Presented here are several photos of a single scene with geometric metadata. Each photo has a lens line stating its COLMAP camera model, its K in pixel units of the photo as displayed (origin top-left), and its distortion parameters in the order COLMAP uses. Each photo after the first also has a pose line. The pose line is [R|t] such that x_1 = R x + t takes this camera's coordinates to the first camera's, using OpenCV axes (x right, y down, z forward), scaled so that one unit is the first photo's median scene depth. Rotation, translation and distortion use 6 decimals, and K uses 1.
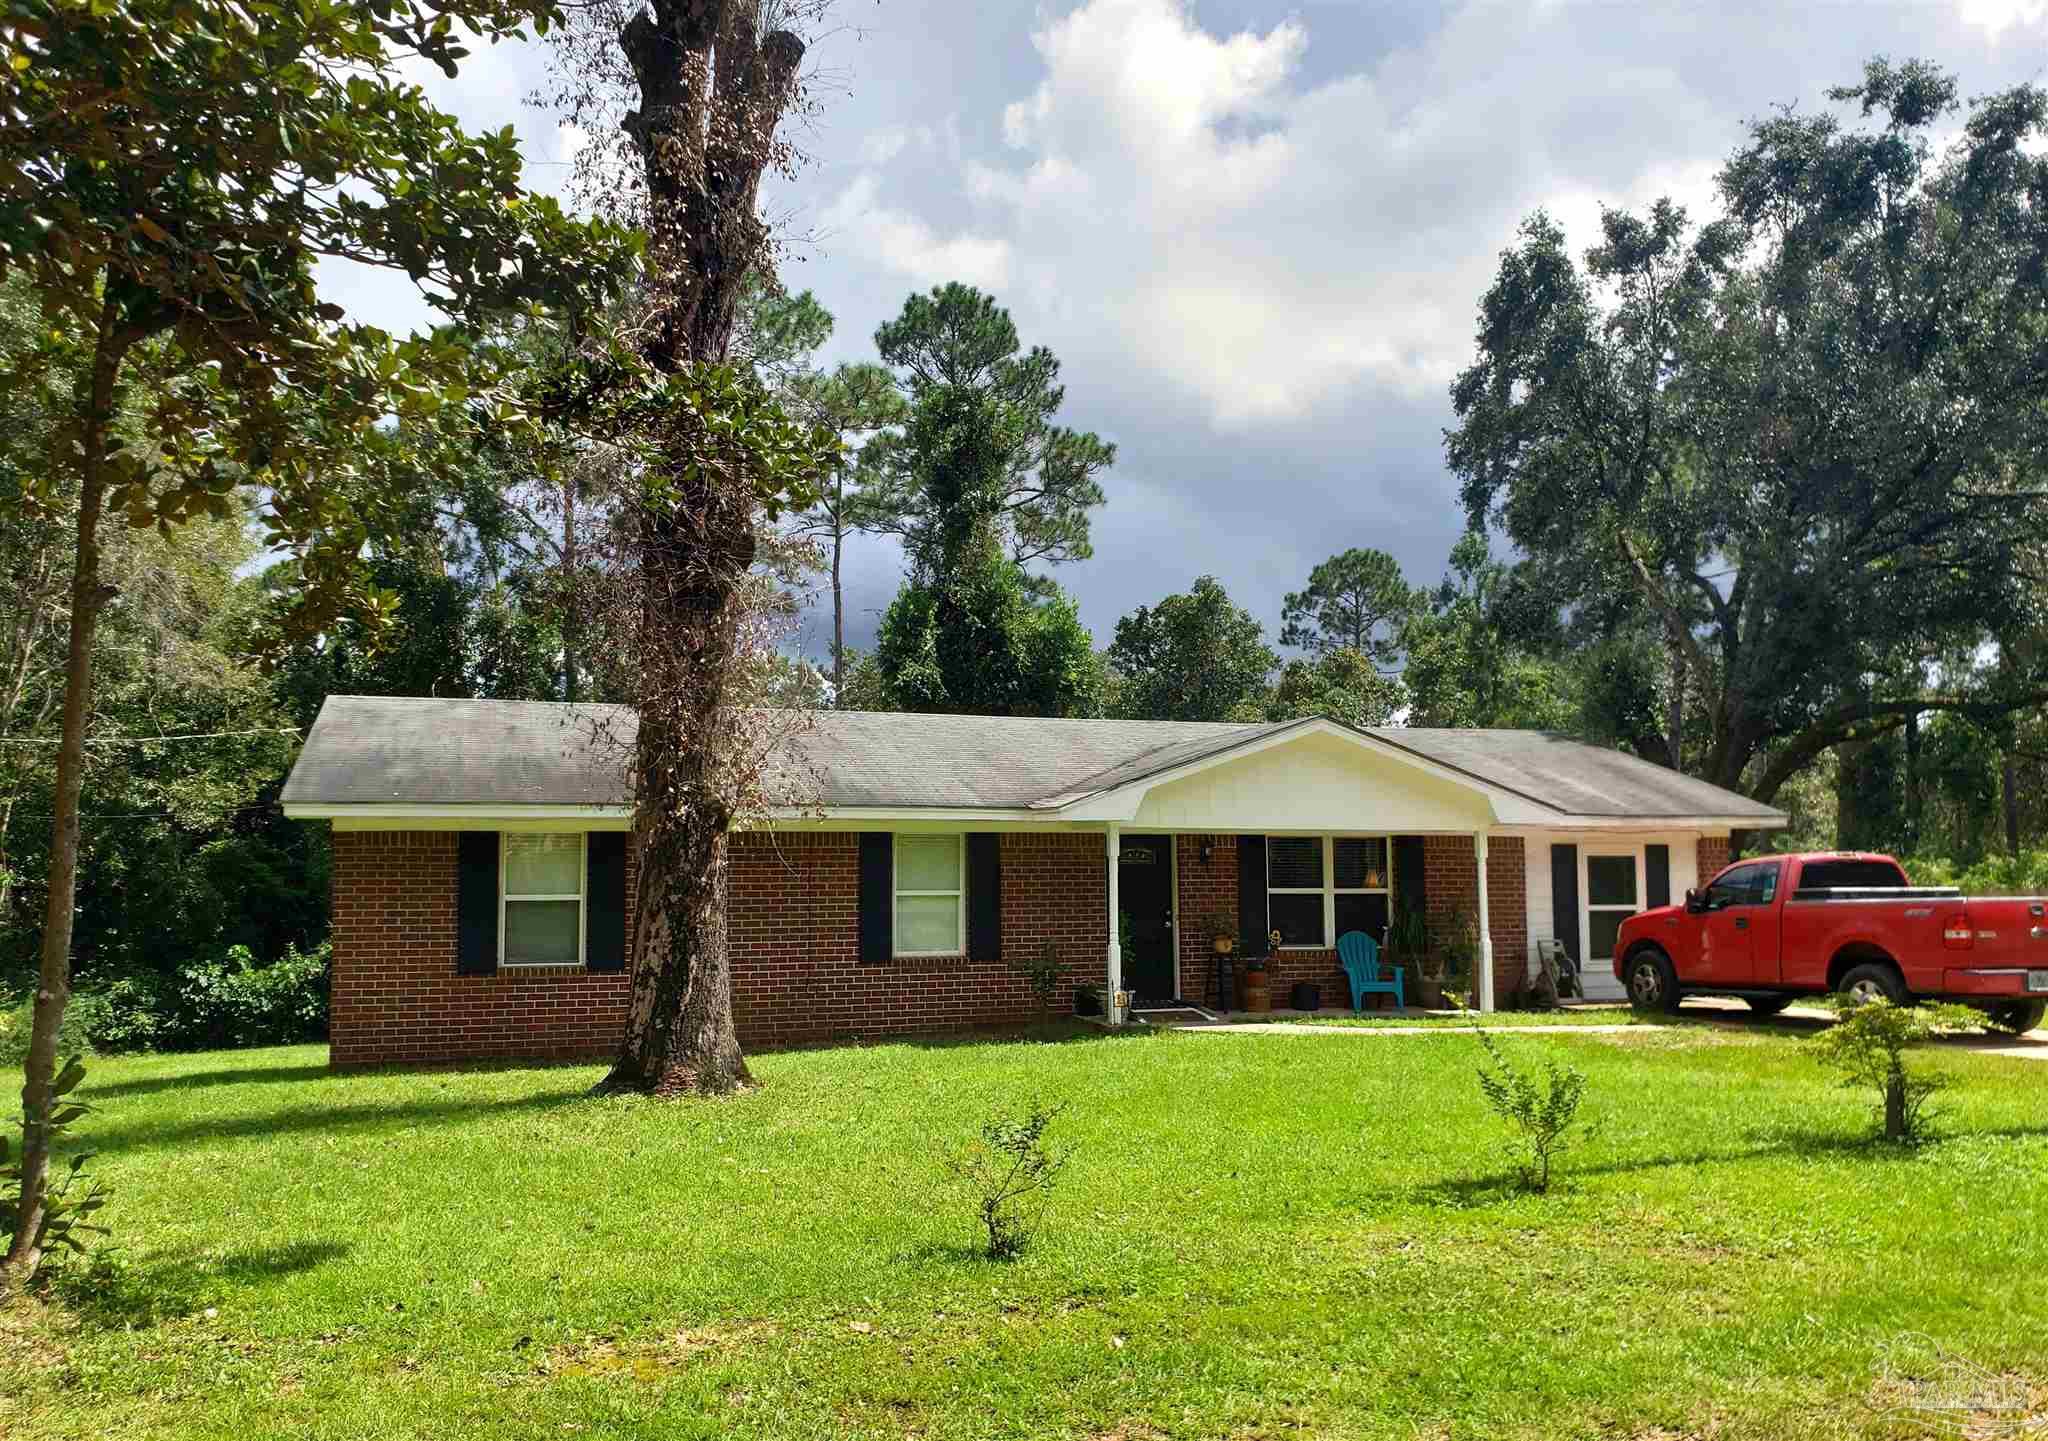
lens RADIAL K [[1570.1, 0, 1026.9], [0, 1570.1, 792.5], [0, 0, 1]] dist [0.123933, -0.207609]
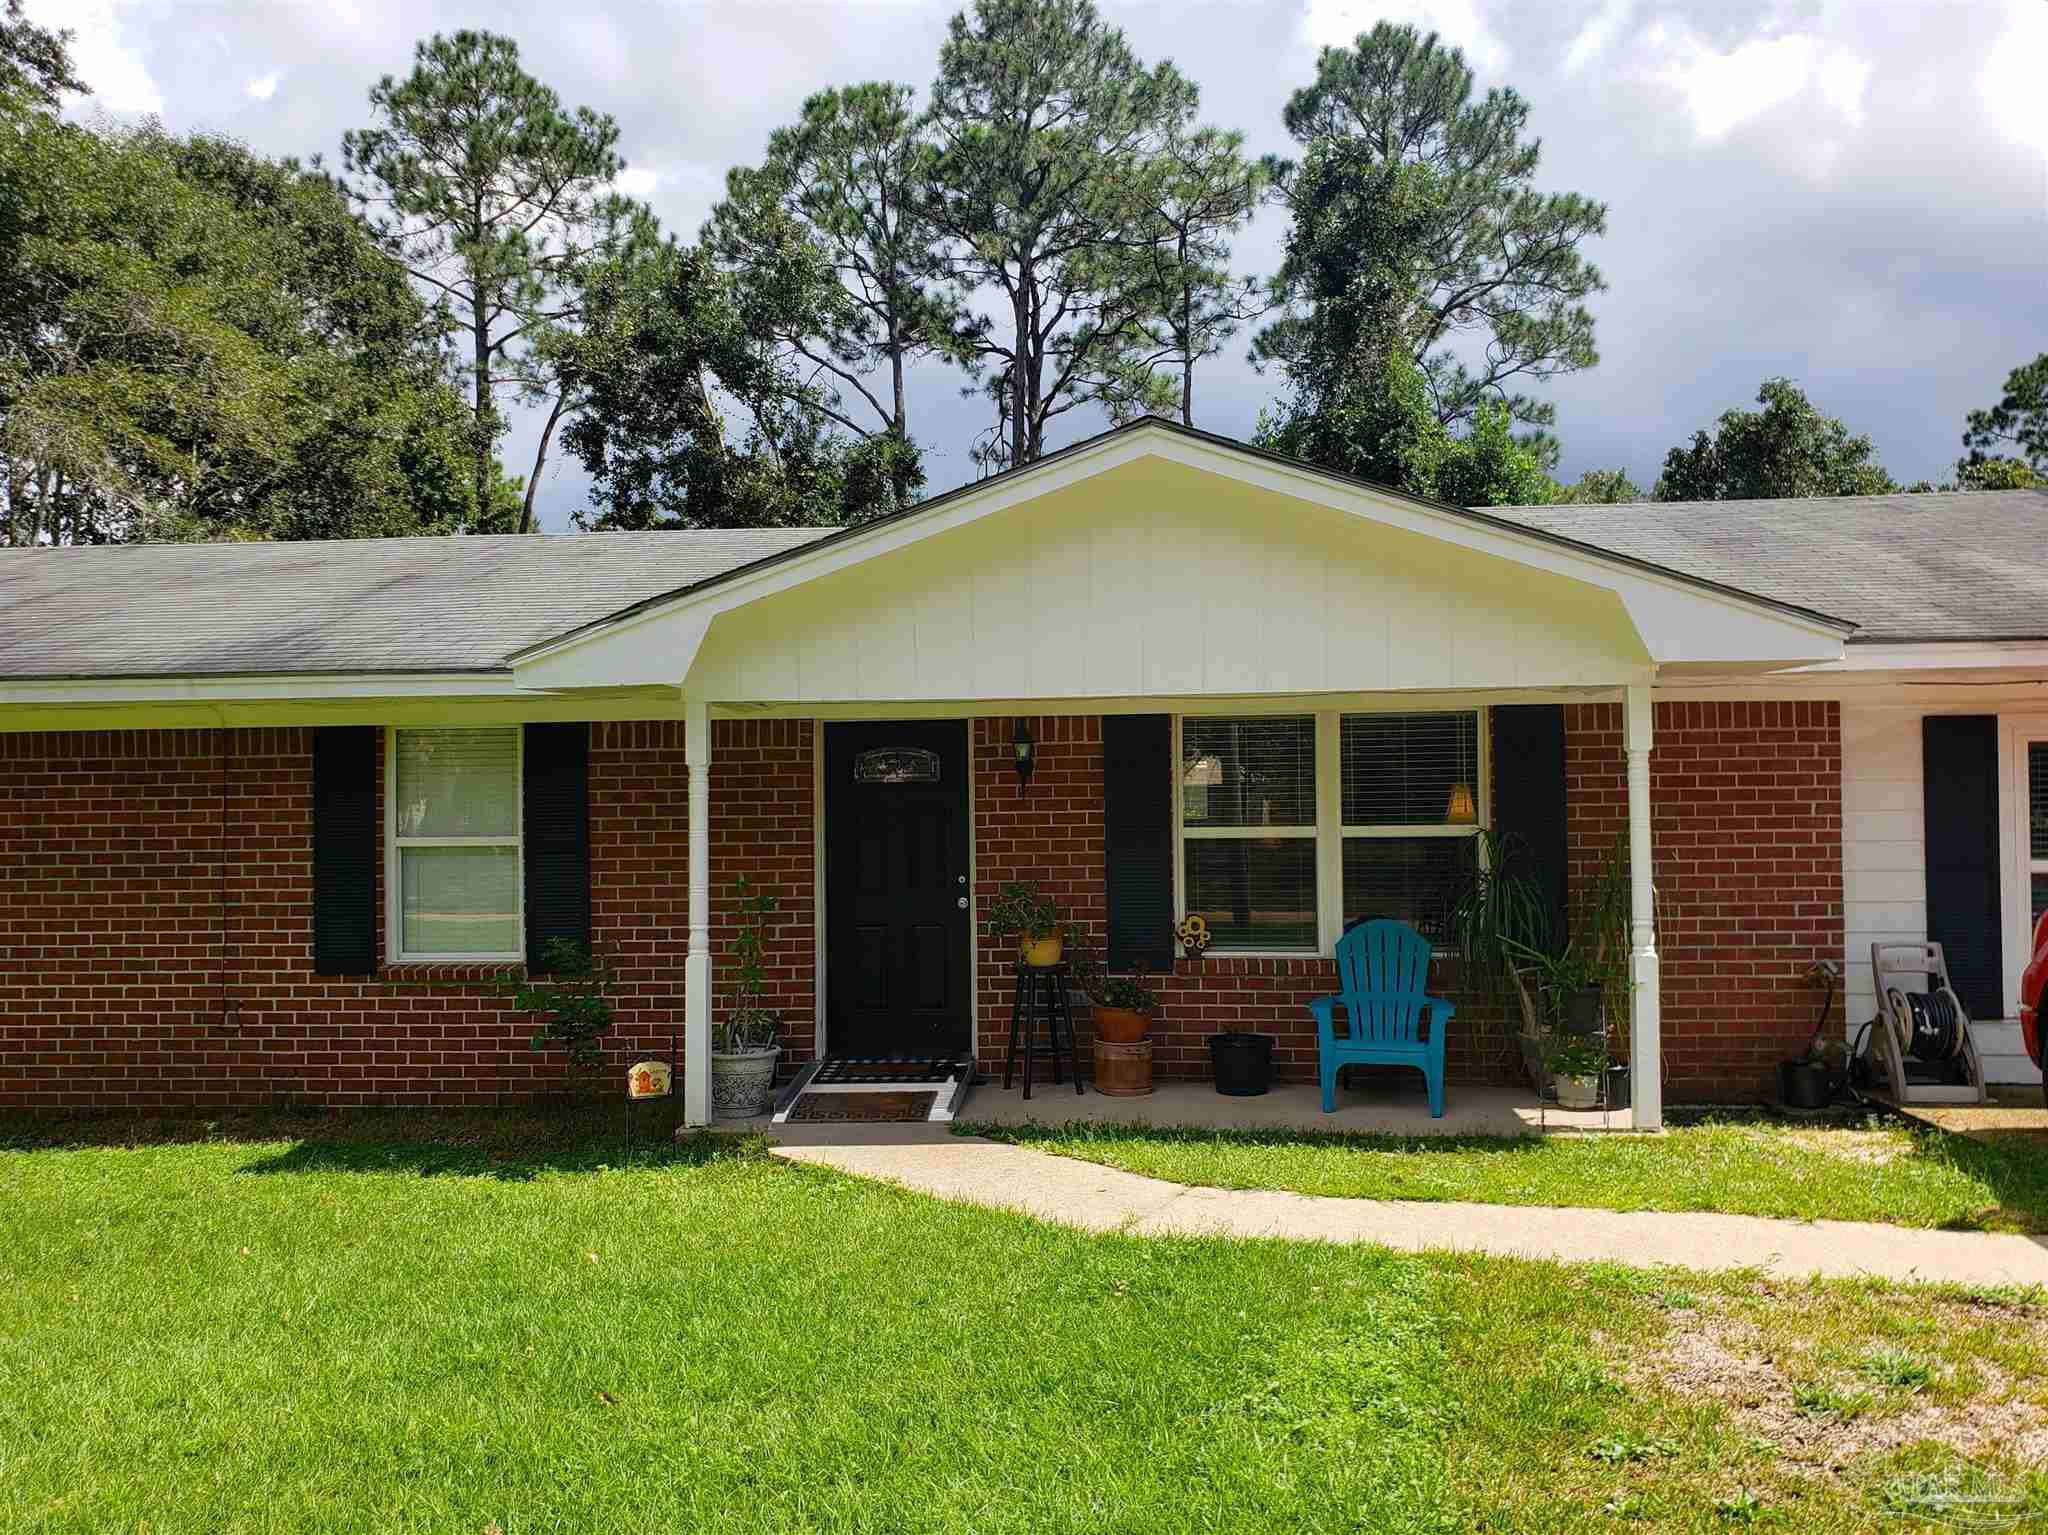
lens RADIAL K [[1623.5, 0, 1022.6], [0, 1623.5, 796.5], [0, 0, 1]] dist [0.012881, 0.011301]
pose [[0.919930, -0.009458, -0.391968, 0.290165], [0.031503, 0.998260, 0.049850, 0.025421], [0.390815, -0.058207, 0.918627, 0.521594]]
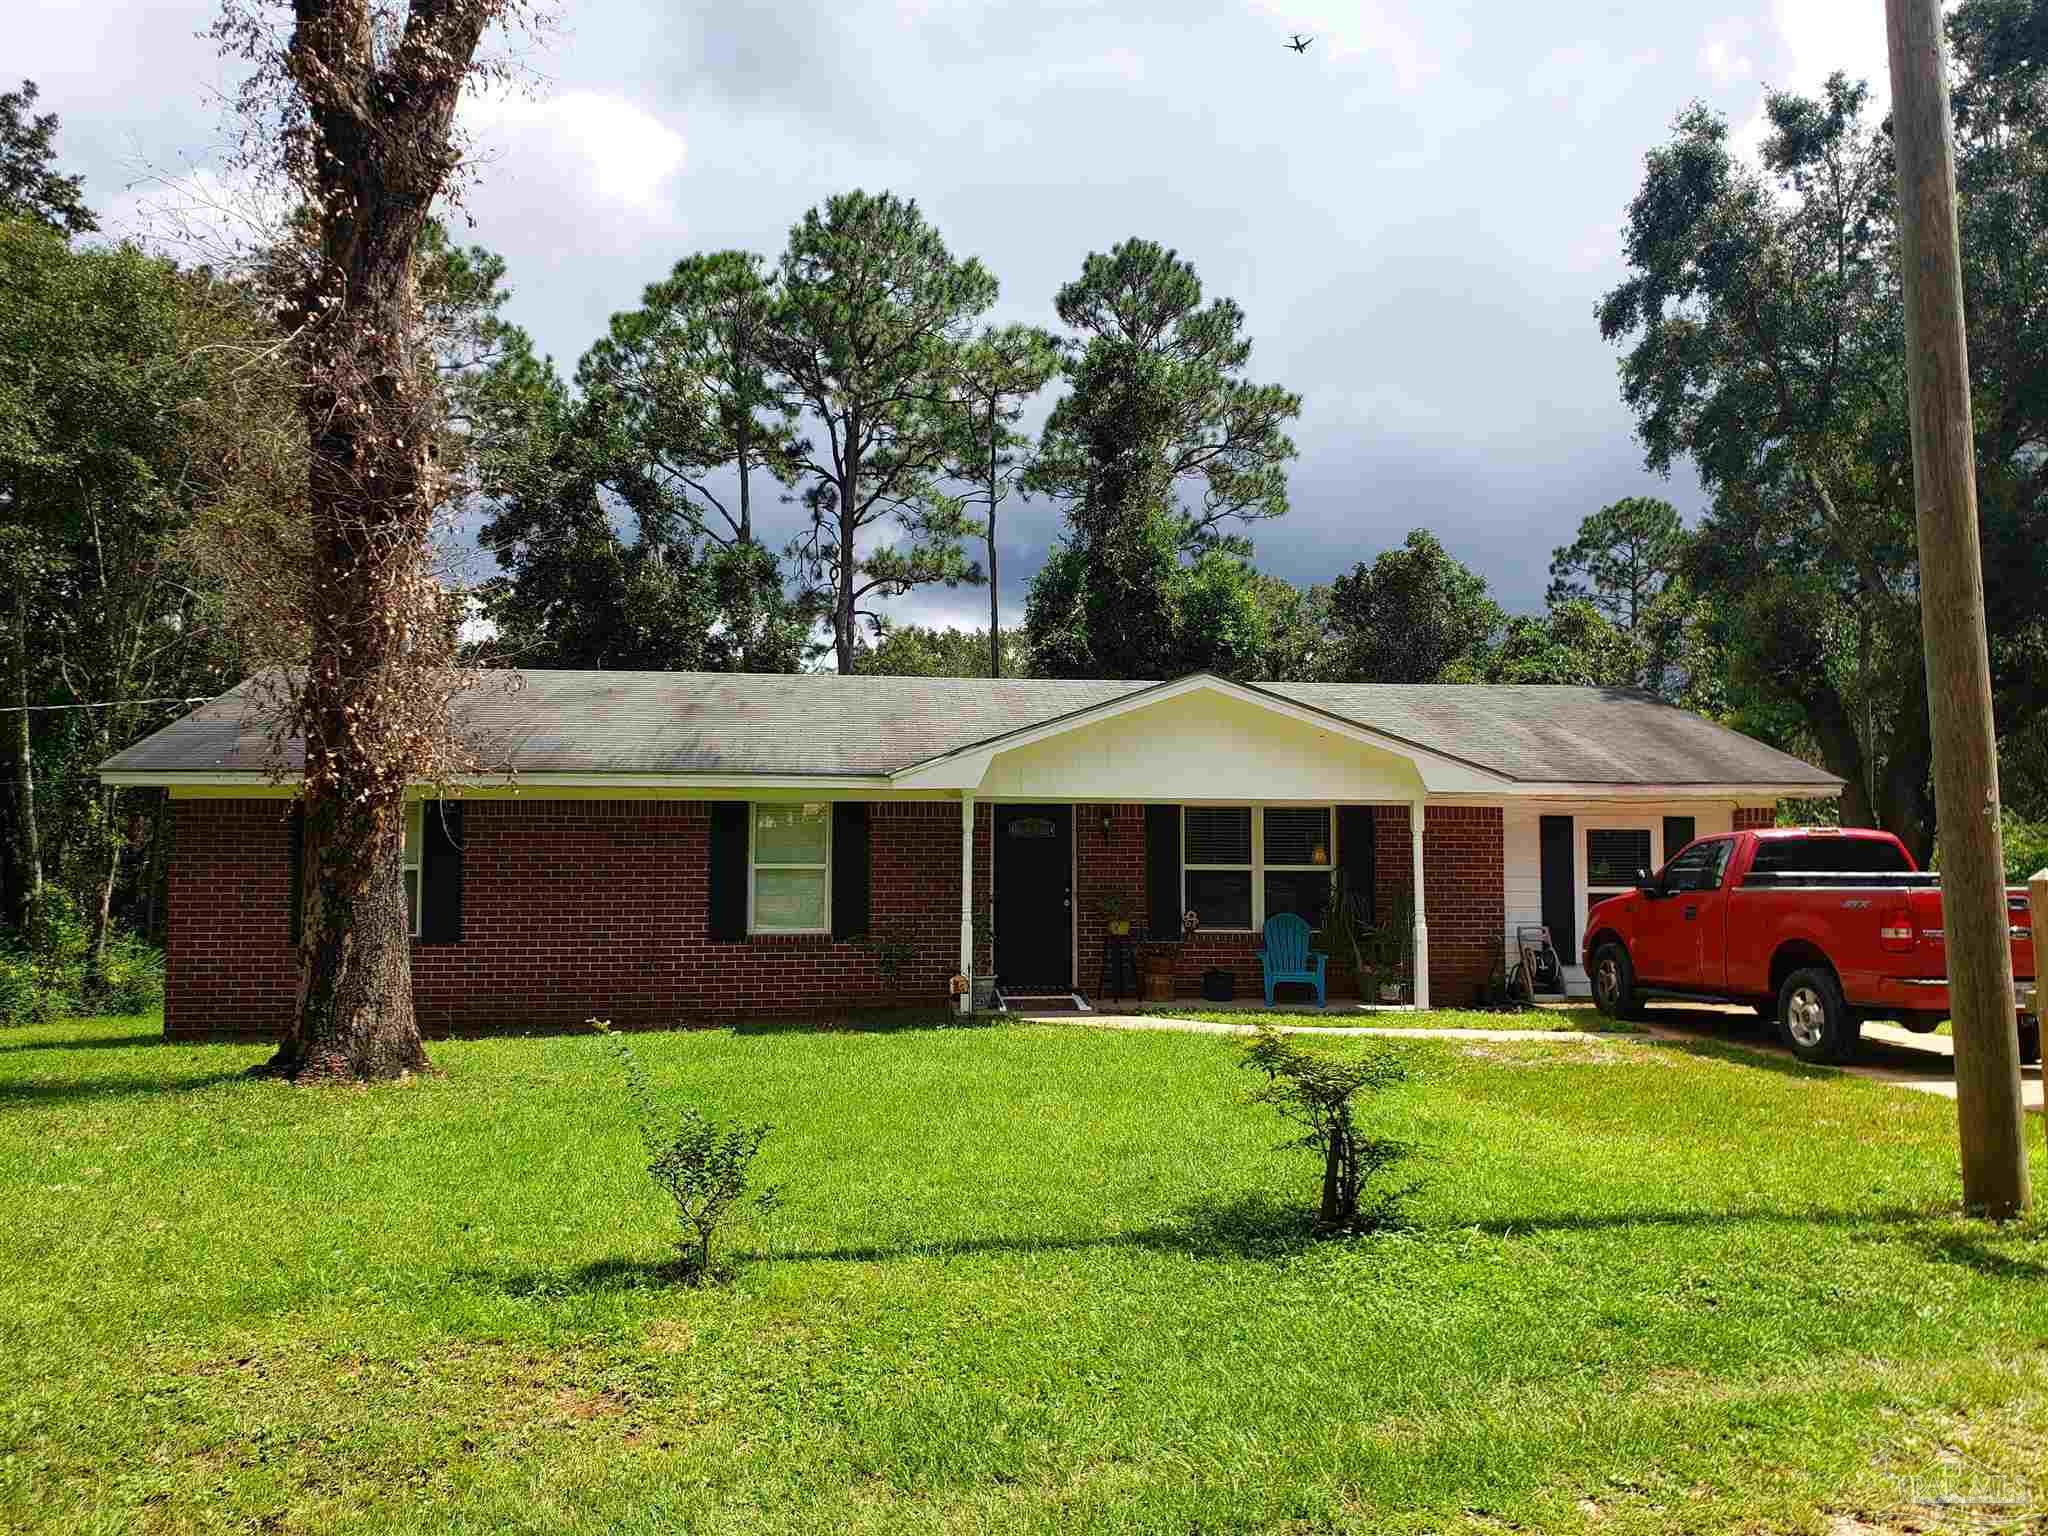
lens RADIAL K [[1556.6, 0, 1024.0], [0, 1556.6, 768.0], [0, 0, 1]] dist [0.046130, 0.002850]
pose [[0.979514, -0.002059, -0.201367, 0.234936], [0.003109, 0.999983, 0.004900, 0.001306], [0.201354, -0.005426, 0.979504, 0.109359]]
